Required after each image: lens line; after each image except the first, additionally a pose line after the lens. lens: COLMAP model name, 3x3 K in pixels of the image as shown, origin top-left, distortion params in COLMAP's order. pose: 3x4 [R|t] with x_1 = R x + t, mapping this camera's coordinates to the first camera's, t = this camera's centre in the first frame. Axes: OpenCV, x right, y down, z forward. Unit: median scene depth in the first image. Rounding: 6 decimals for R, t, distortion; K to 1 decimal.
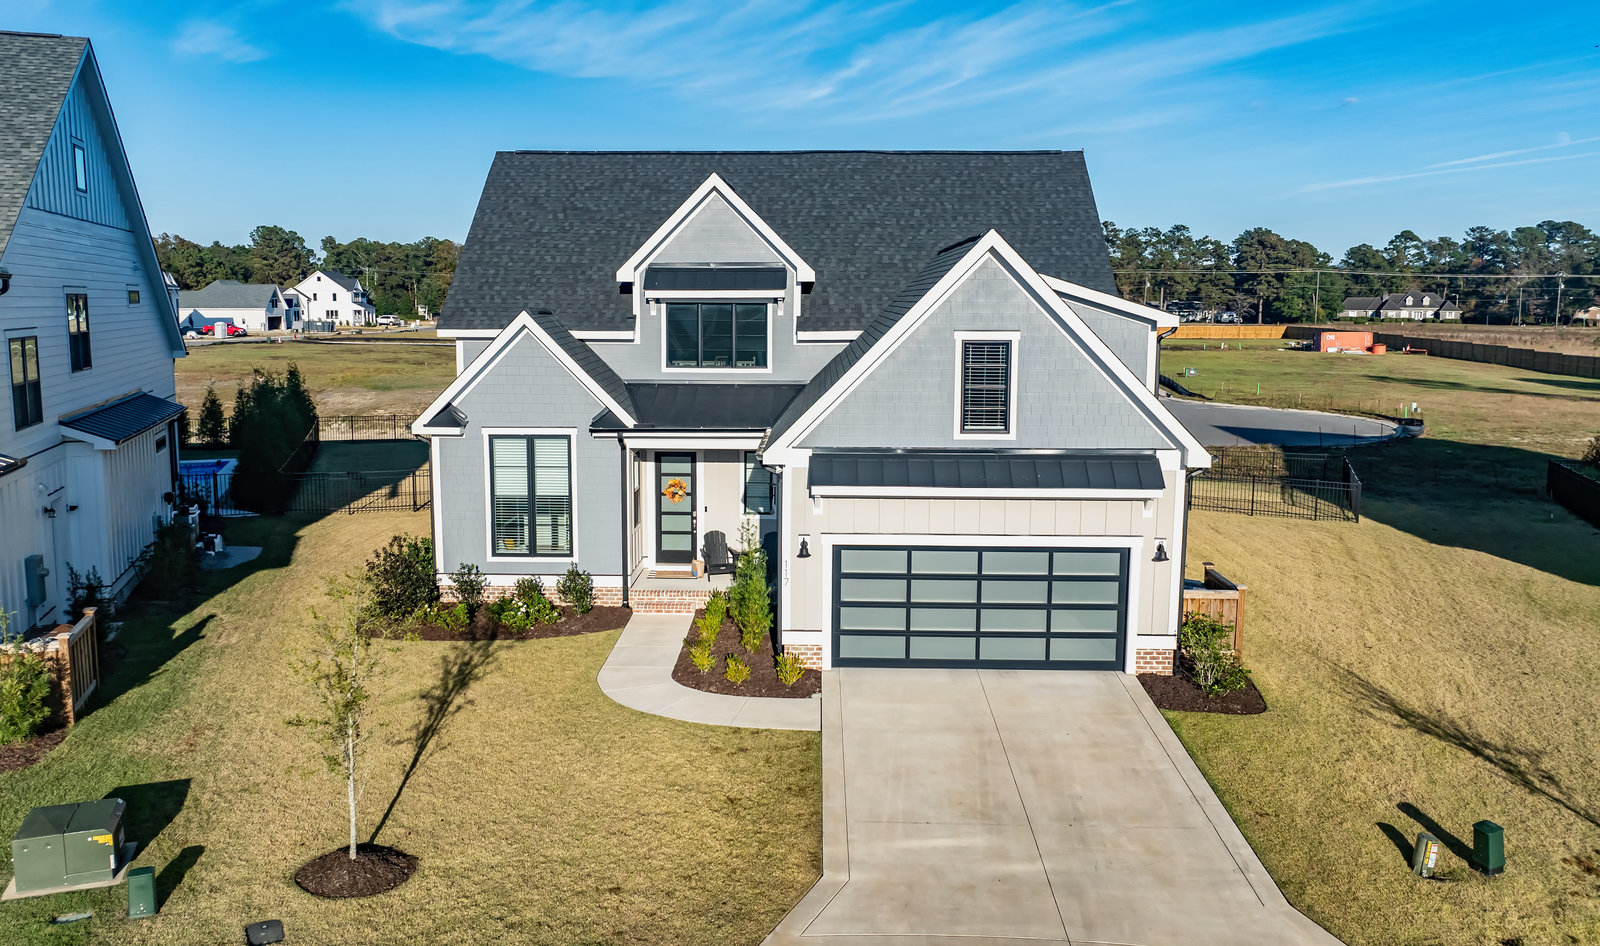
lens RADIAL K [[1229.0, 0, 779.8], [0, 1229.0, 478.8], [0, 0, 1]] dist [-0.030481, 0.024391]
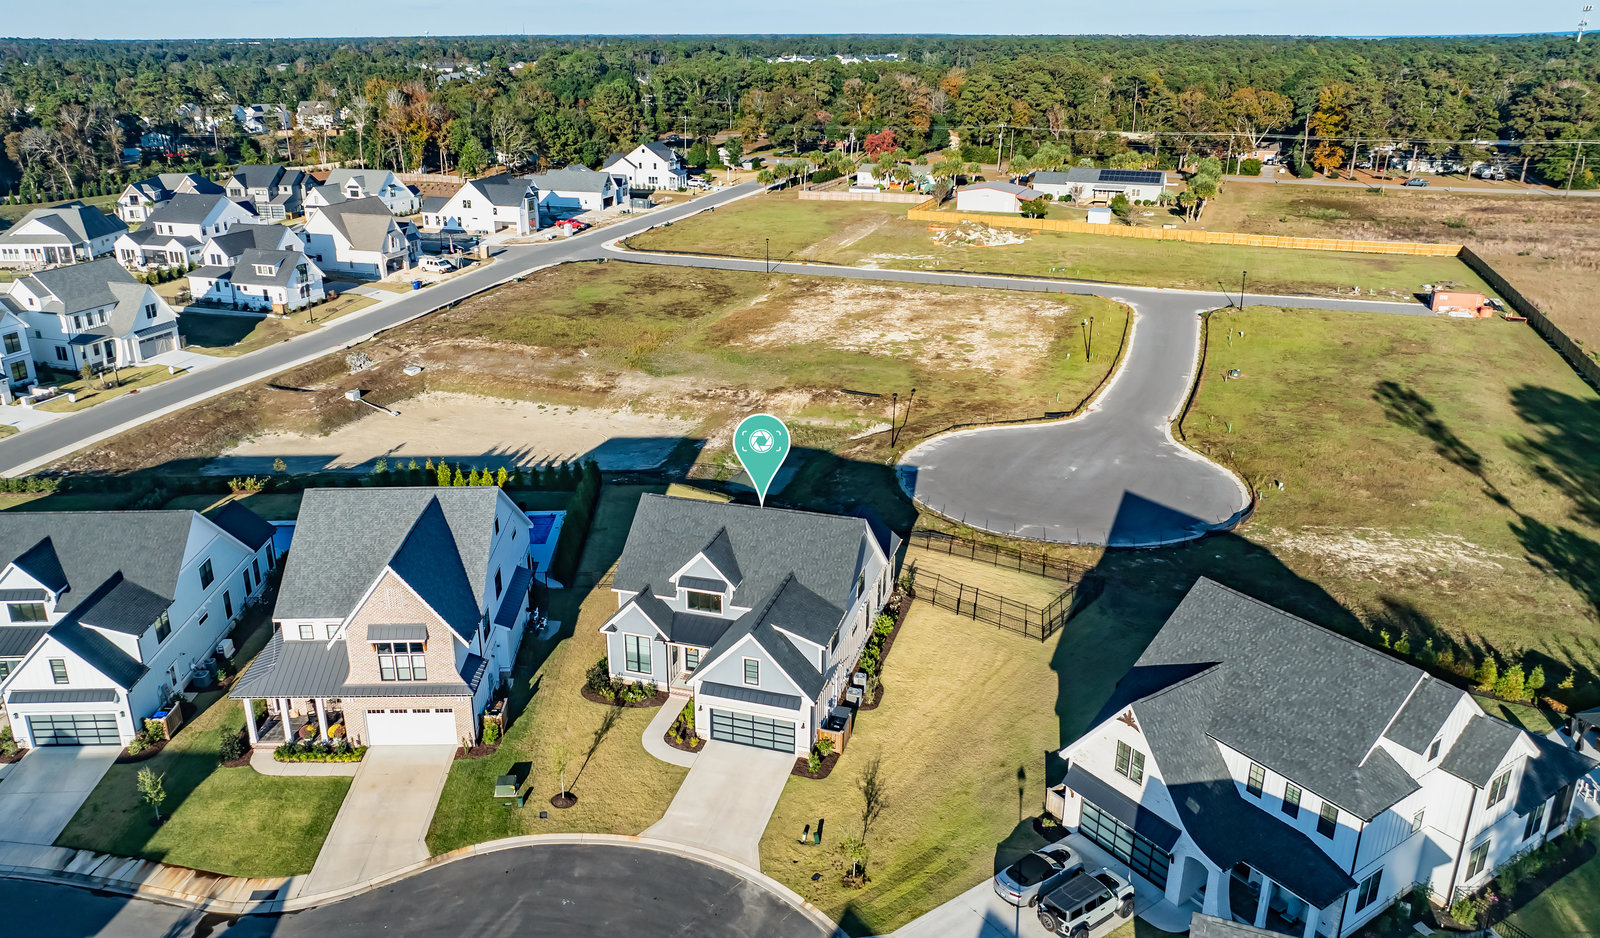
lens RADIAL K [[1229.0, 0, 771.2], [0, 1229.0, 439.2], [0, 0, 1]] dist [-0.030481, 0.024391]
pose [[0.960785, 0.079784, -0.265569, 0.857701], [-0.025476, 0.979060, 0.201969, -1.110333], [0.276122, -0.187283, 0.942699, -1.619750]]
